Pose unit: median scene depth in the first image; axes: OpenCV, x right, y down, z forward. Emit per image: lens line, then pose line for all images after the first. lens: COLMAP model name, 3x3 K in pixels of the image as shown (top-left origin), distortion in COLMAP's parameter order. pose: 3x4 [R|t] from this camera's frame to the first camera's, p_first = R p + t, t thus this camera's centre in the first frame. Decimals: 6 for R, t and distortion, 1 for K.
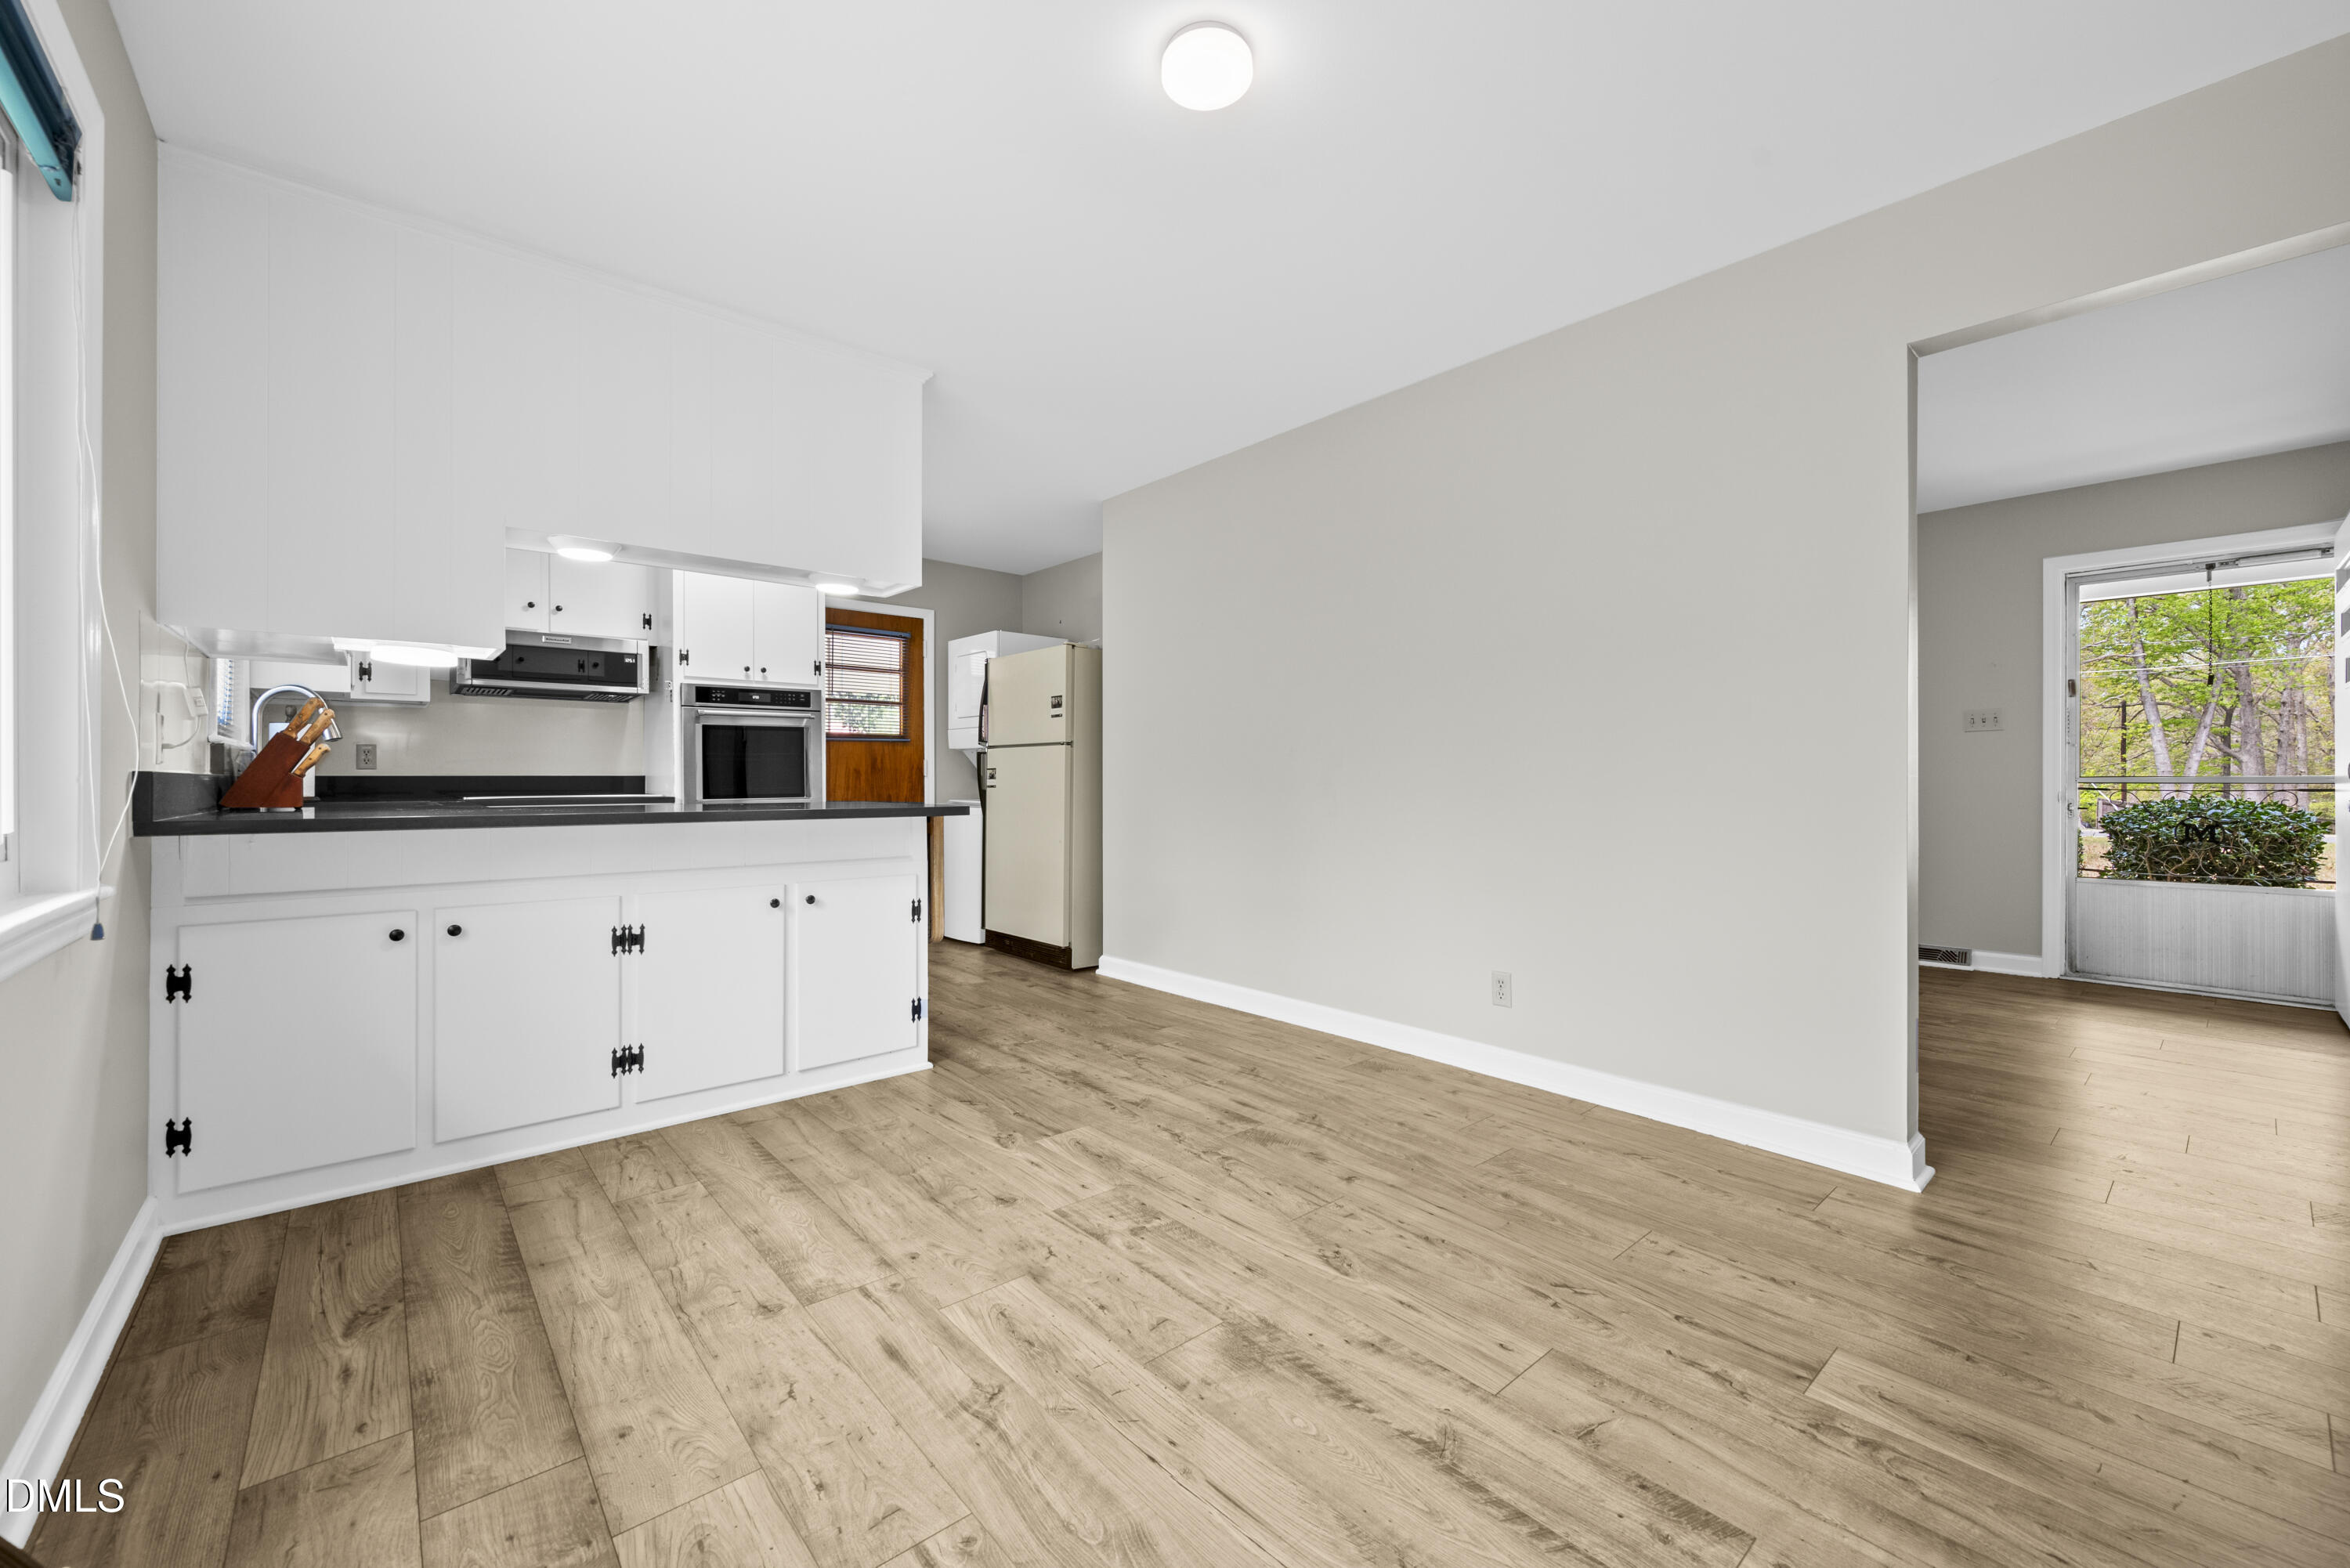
lens RADIAL K [[943.6, 0, 1184.8], [0, 943.6, 777.9], [0, 0, 1]] dist [-0.000632, -0.000196]
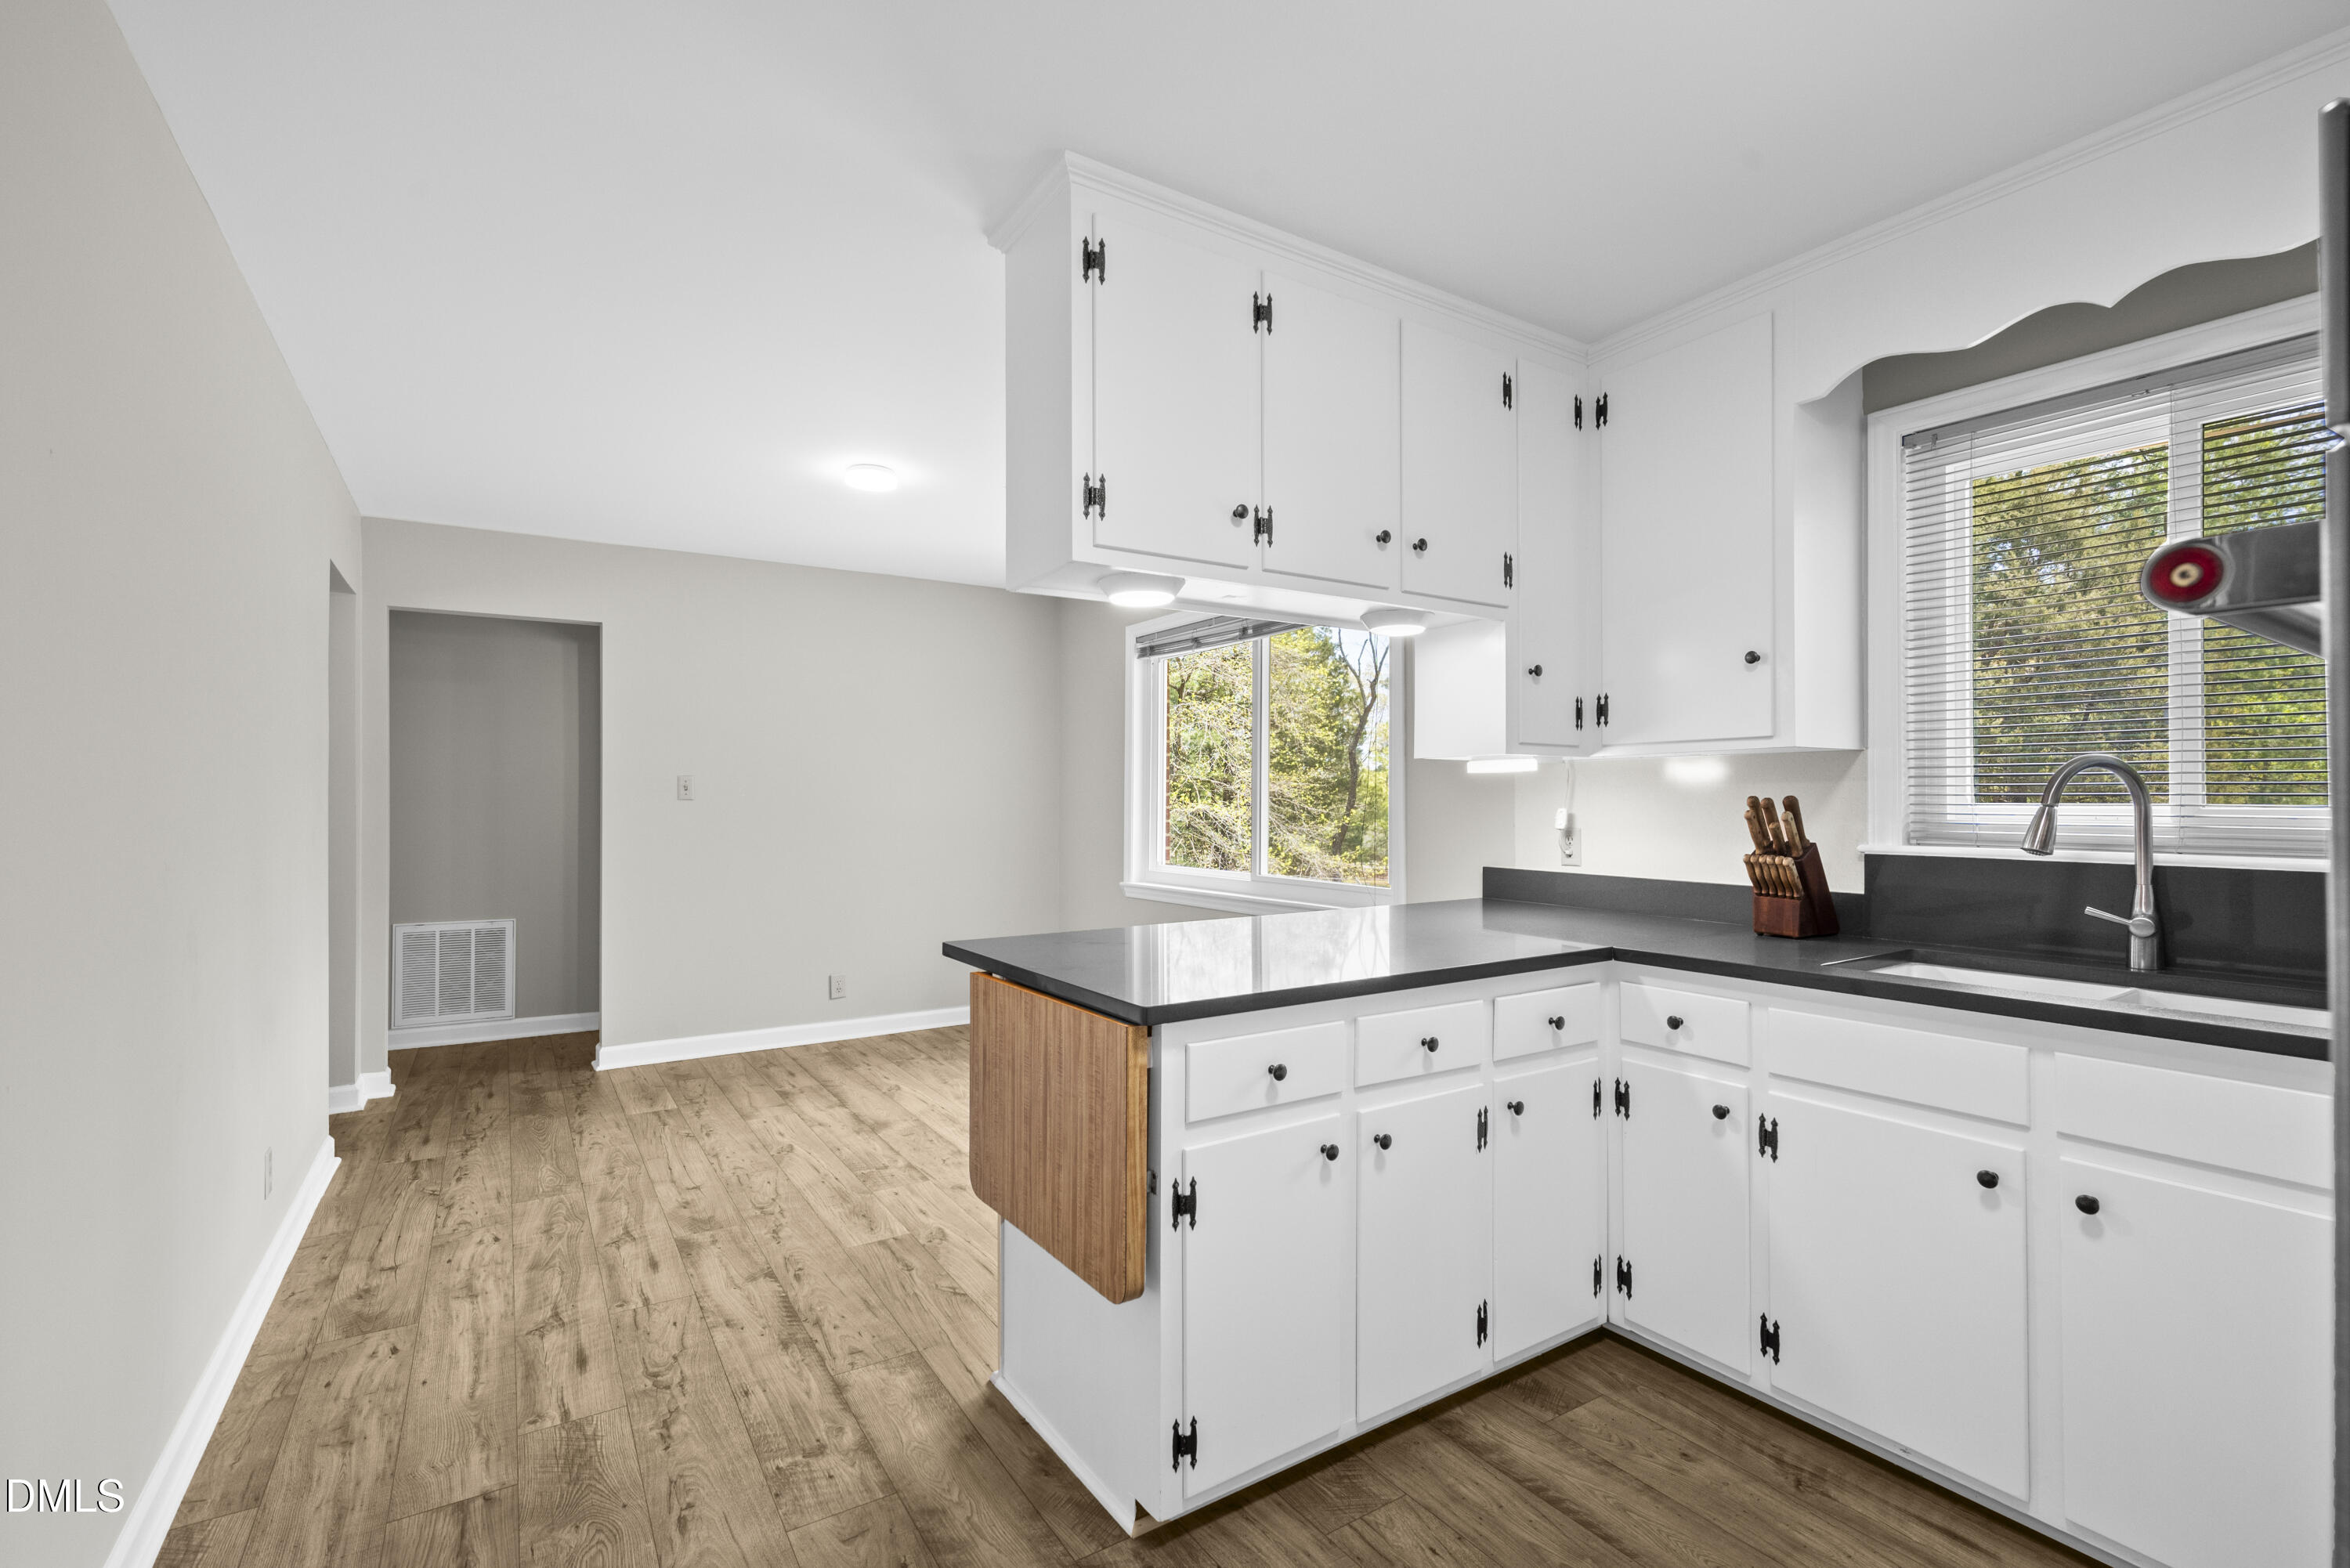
lens RADIAL K [[1062.6, 0, 1182.1], [0, 1062.6, 793.2], [0, 0, 1]] dist [0.002522, -0.000395]
pose [[-0.989833, 0.002961, 0.142203, -0.778924], [0.001878, 0.999968, -0.007747, -0.109474], [-0.142221, -0.007401, -0.989807, 2.653759]]
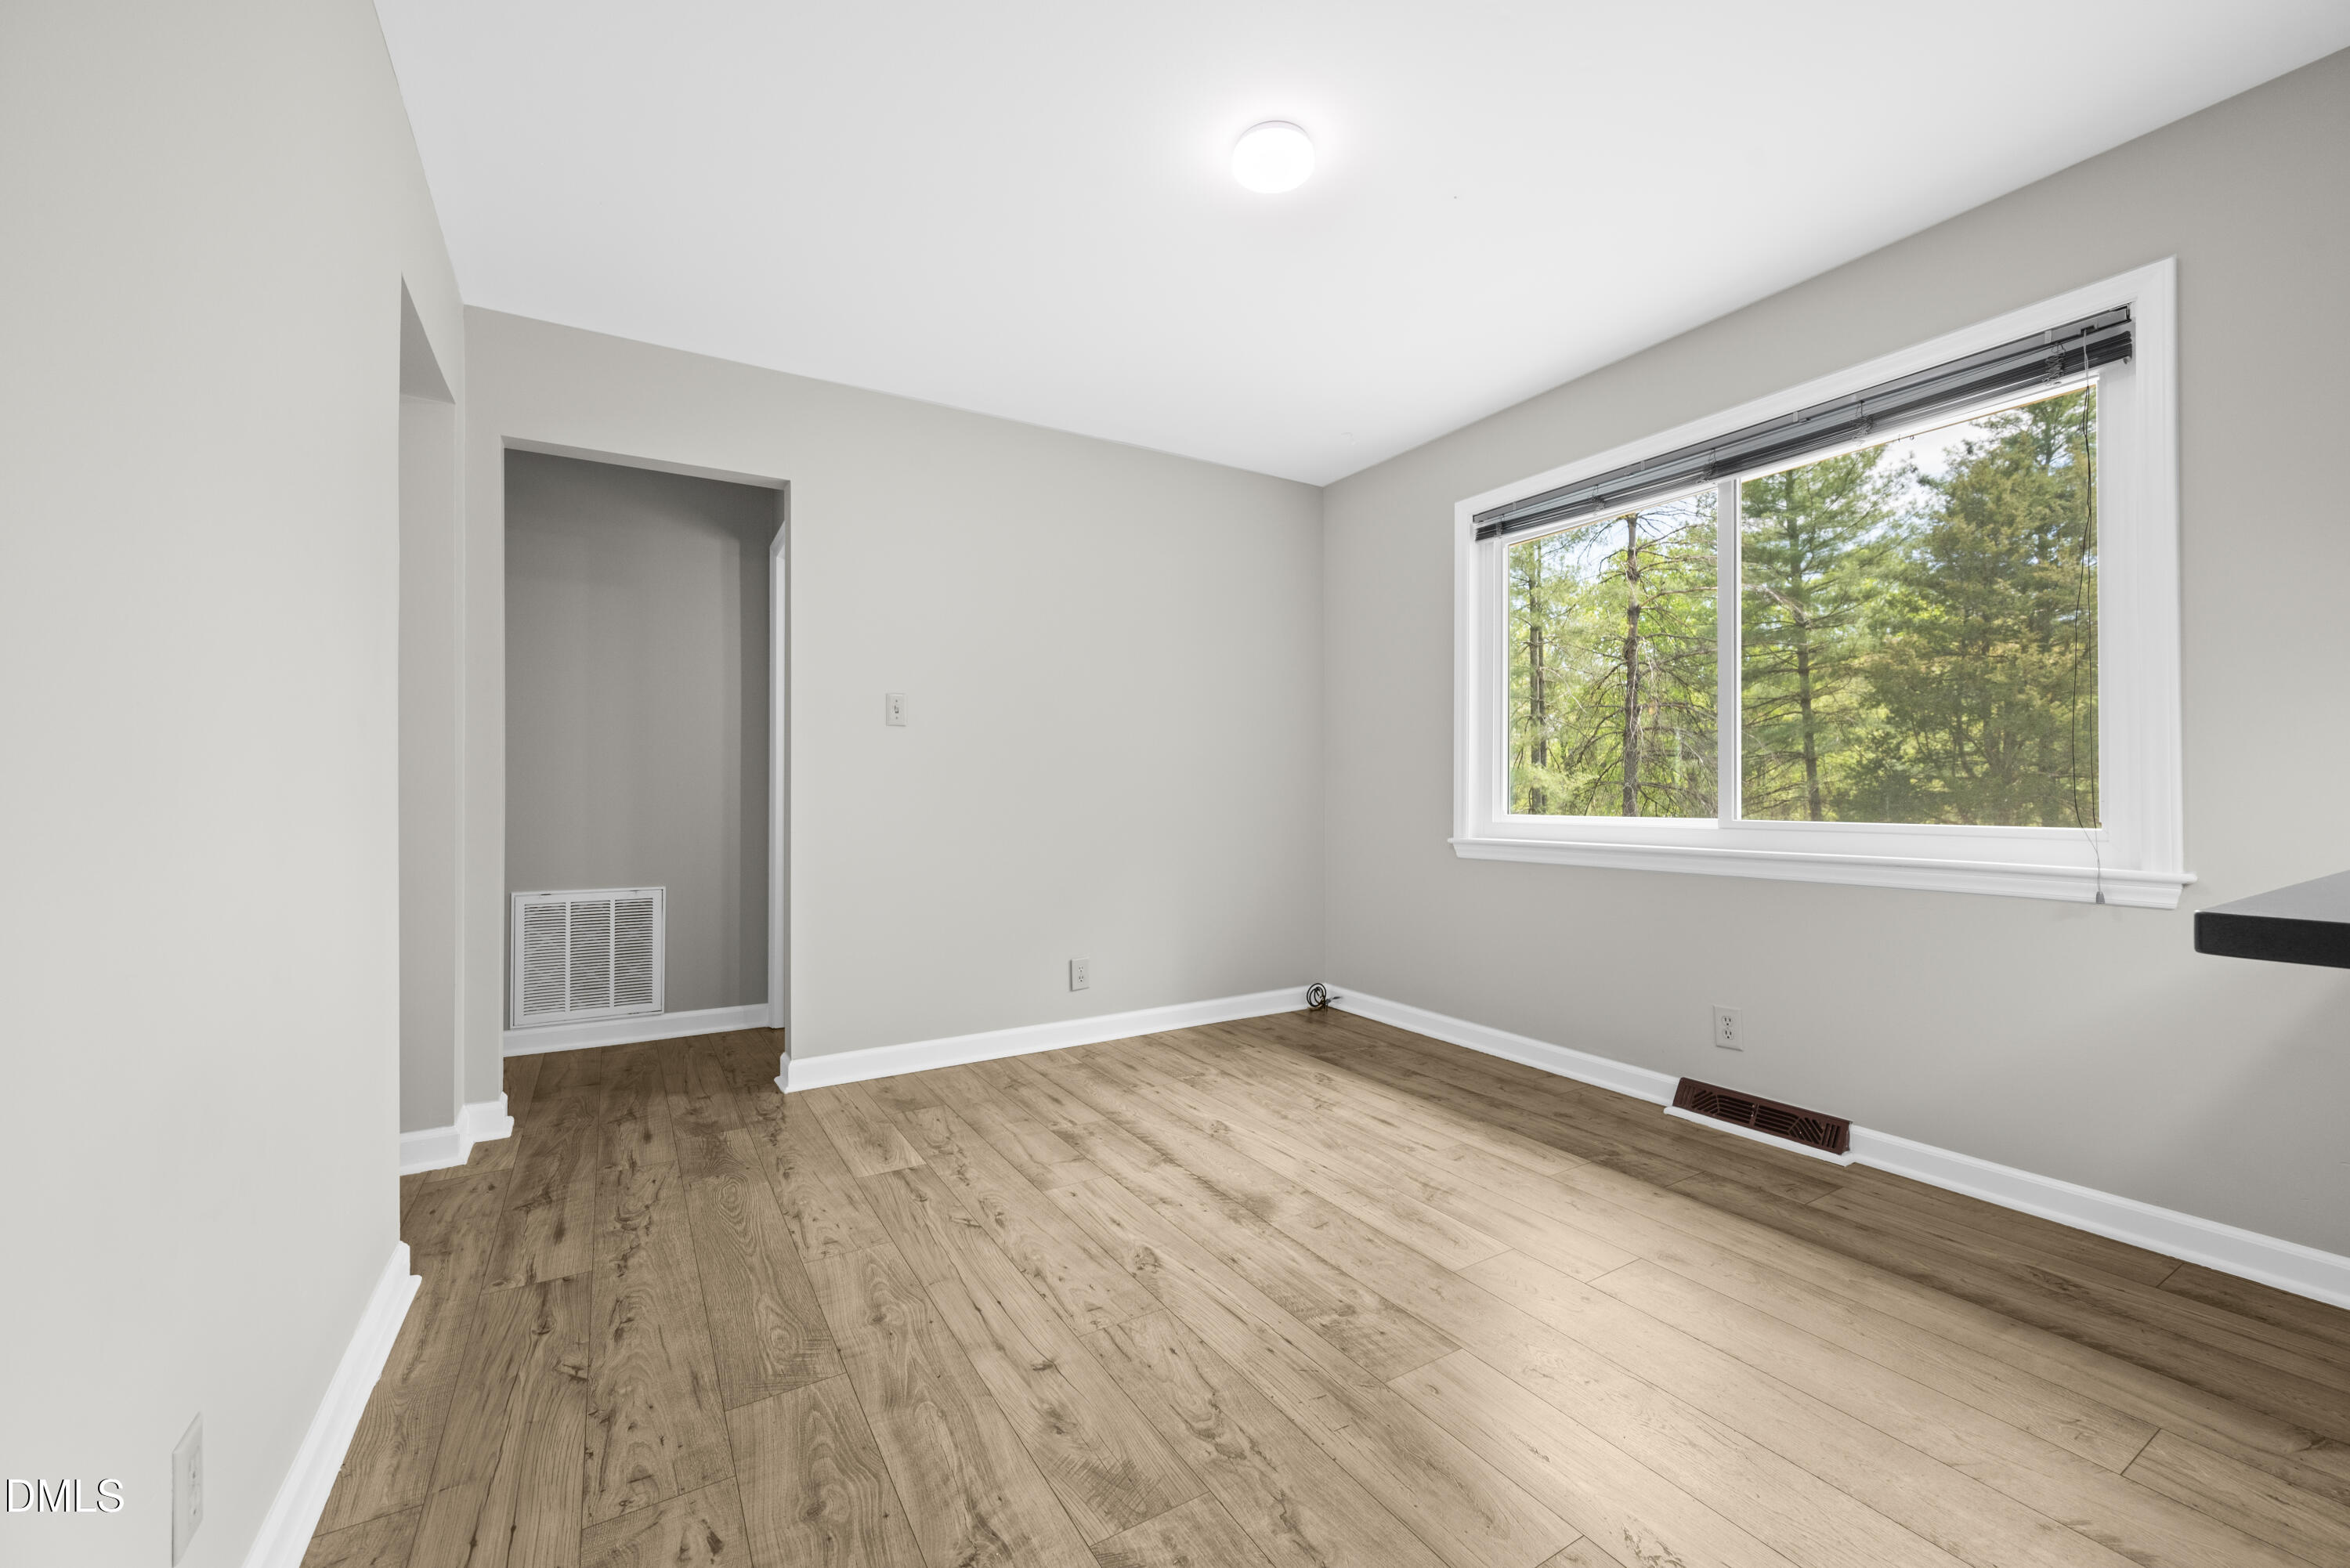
lens RADIAL K [[943.6, 0, 1185.1], [0, 943.6, 784.5], [0, 0, 1]] dist [-0.000632, -0.000196]
pose [[-0.986222, 0.006803, 0.165285, -0.050380], [0.005446, 0.999948, -0.008665, 0.003638], [-0.165335, -0.007646, -0.986208, 1.900918]]
